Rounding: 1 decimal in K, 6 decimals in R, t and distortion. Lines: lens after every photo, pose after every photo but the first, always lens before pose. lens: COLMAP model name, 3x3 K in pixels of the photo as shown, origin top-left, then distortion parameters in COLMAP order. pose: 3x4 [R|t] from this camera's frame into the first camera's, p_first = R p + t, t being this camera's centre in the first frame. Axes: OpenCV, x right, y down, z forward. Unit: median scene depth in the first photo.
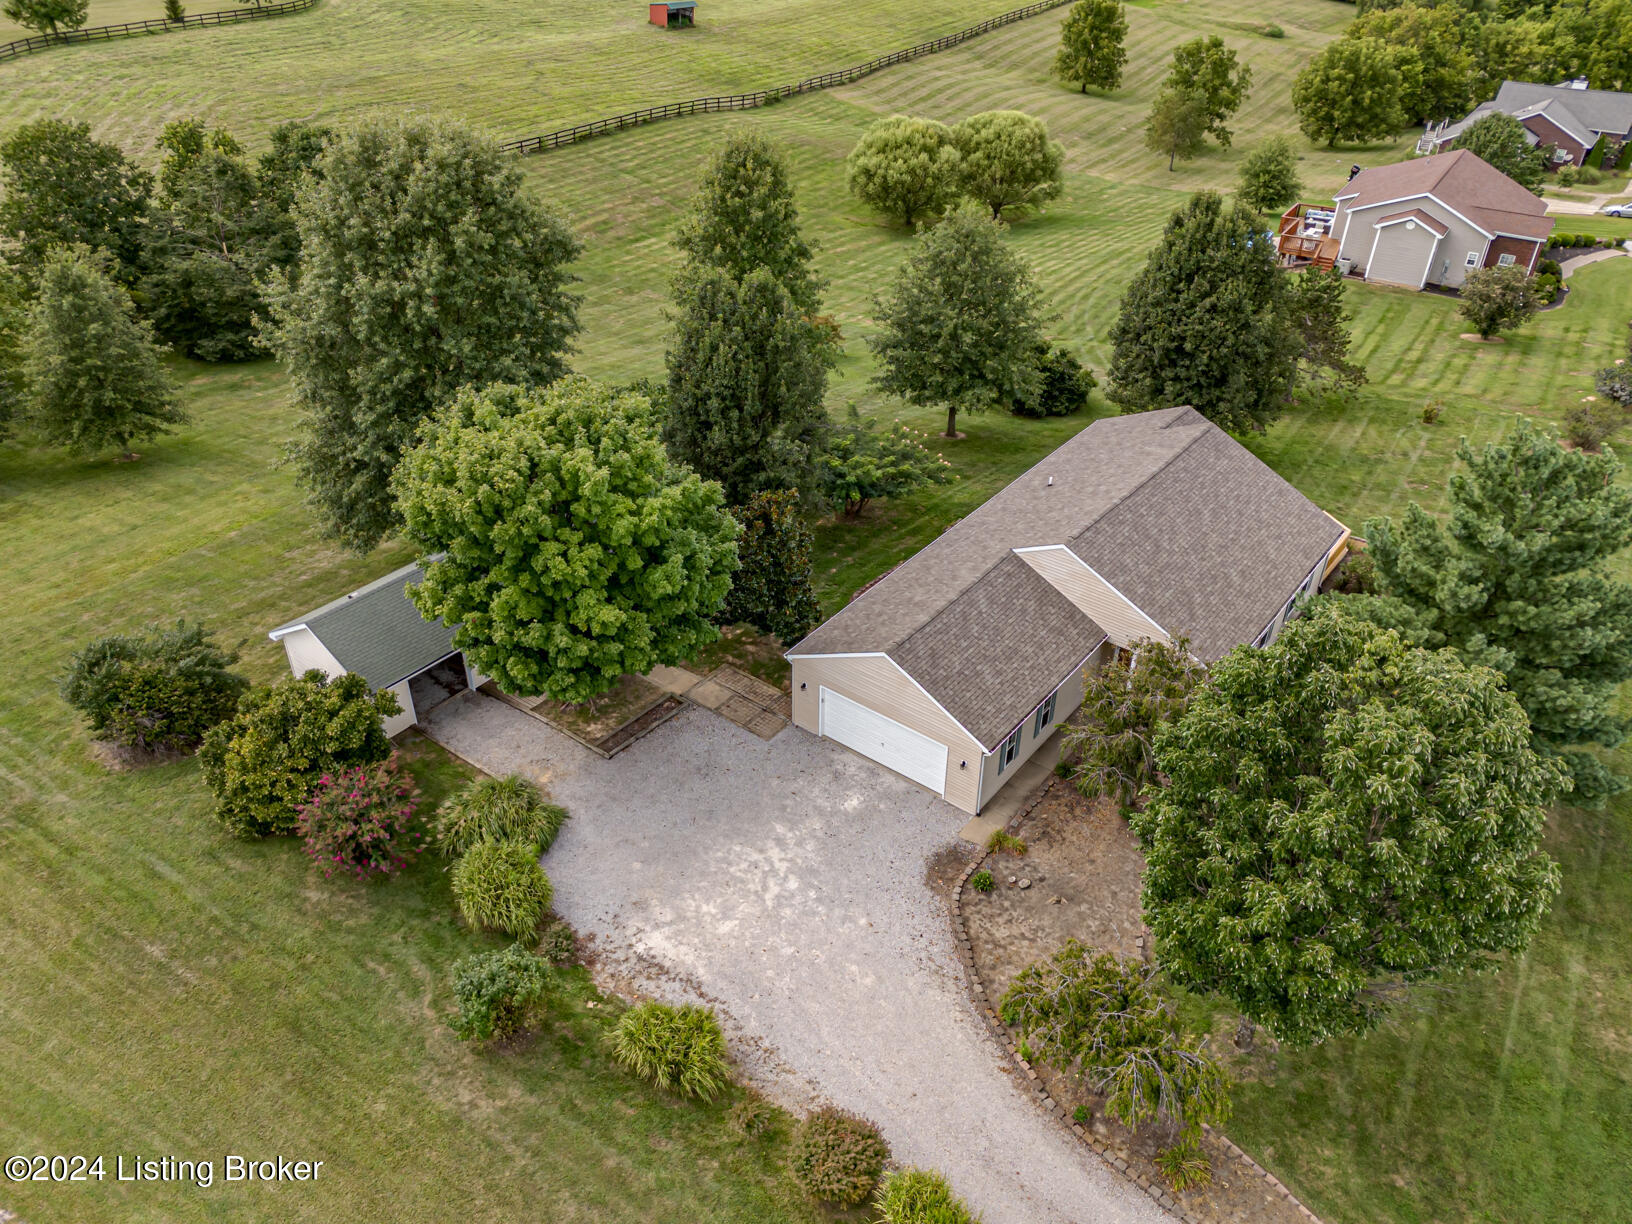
lens RADIAL K [[1205.7, 0, 818.8], [0, 1205.7, 610.1], [0, 0, 1]] dist [0.057418, -0.045005]
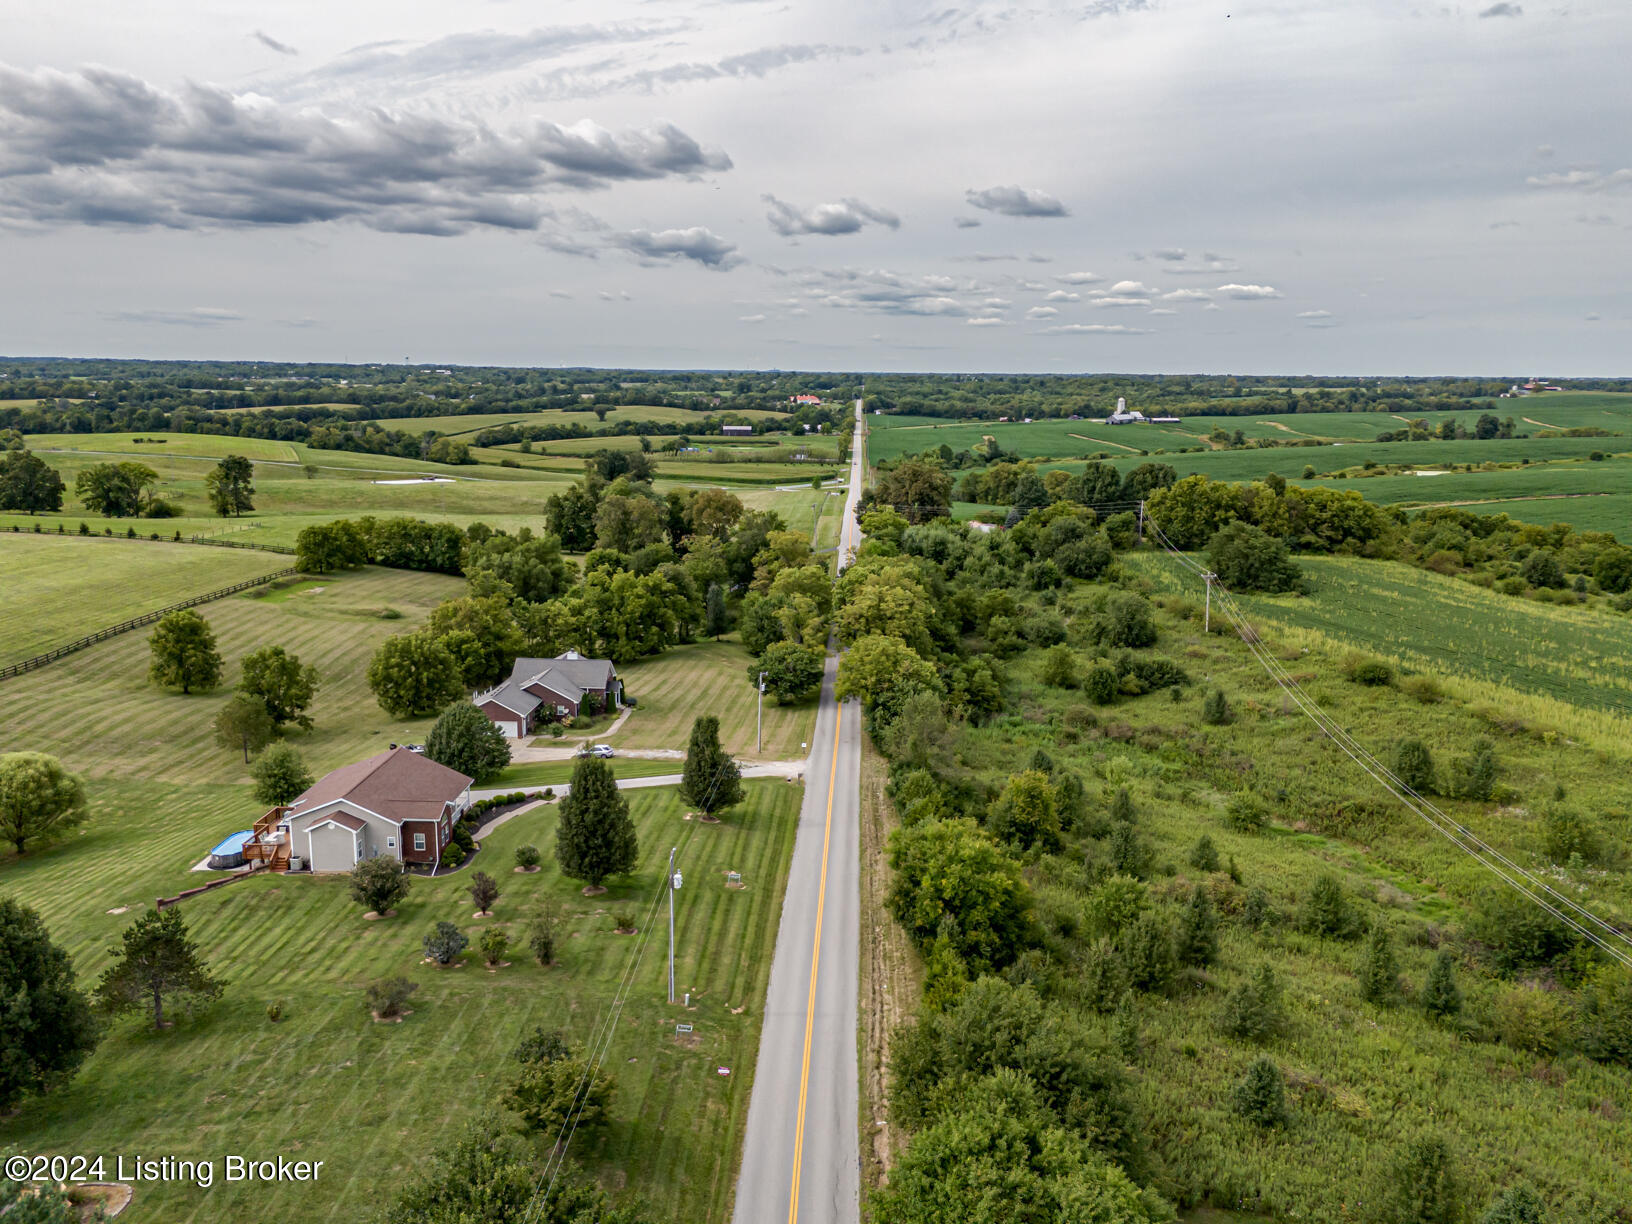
lens RADIAL K [[1205.7, 0, 819.6], [0, 1205.7, 613.8], [0, 0, 1]] dist [0.057418, -0.045005]
pose [[0.852173, -0.101702, 0.513282, 0.192935], [0.291760, 0.906644, -0.304749, 0.002608], [-0.434370, 0.409454, 0.802290, -0.172555]]
